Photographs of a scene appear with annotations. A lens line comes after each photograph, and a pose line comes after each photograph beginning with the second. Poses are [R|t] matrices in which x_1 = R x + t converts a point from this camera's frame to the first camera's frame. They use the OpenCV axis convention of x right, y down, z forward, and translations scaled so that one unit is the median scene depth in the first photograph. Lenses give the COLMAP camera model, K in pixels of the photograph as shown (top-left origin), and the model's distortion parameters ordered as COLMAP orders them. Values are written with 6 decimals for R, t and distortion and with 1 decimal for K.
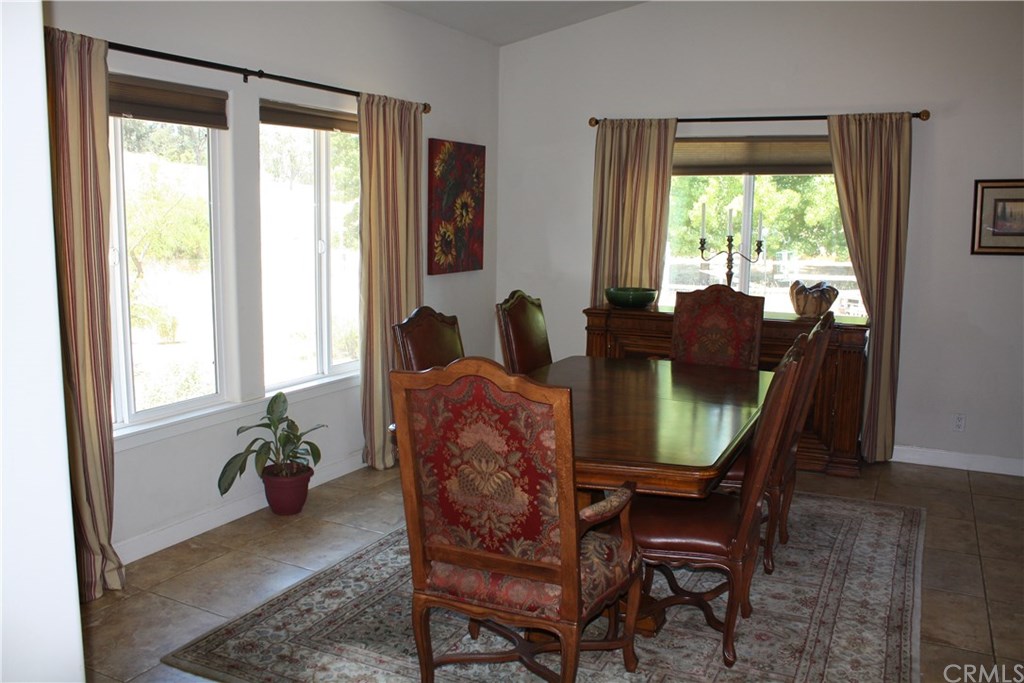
lens RADIAL K [[856.9, 0, 507.7], [0, 856.9, 337.9], [0, 0, 1]] dist [-0.097478, -0.002121]
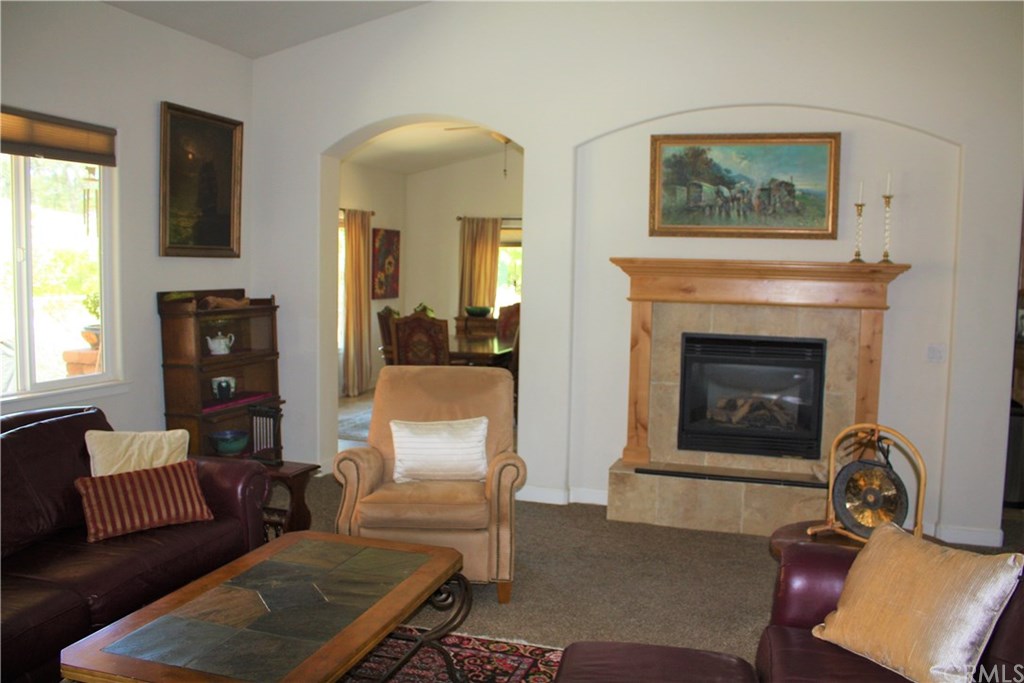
lens RADIAL K [[856.9, 0, 510.7], [0, 856.9, 345.1], [0, 0, 1]] dist [-0.097478, -0.002121]
pose [[0.989042, -0.005570, 0.147531, -0.068184], [0.012995, 0.998694, -0.049412, 0.124073], [-0.147063, 0.050787, 0.987822, -0.904716]]
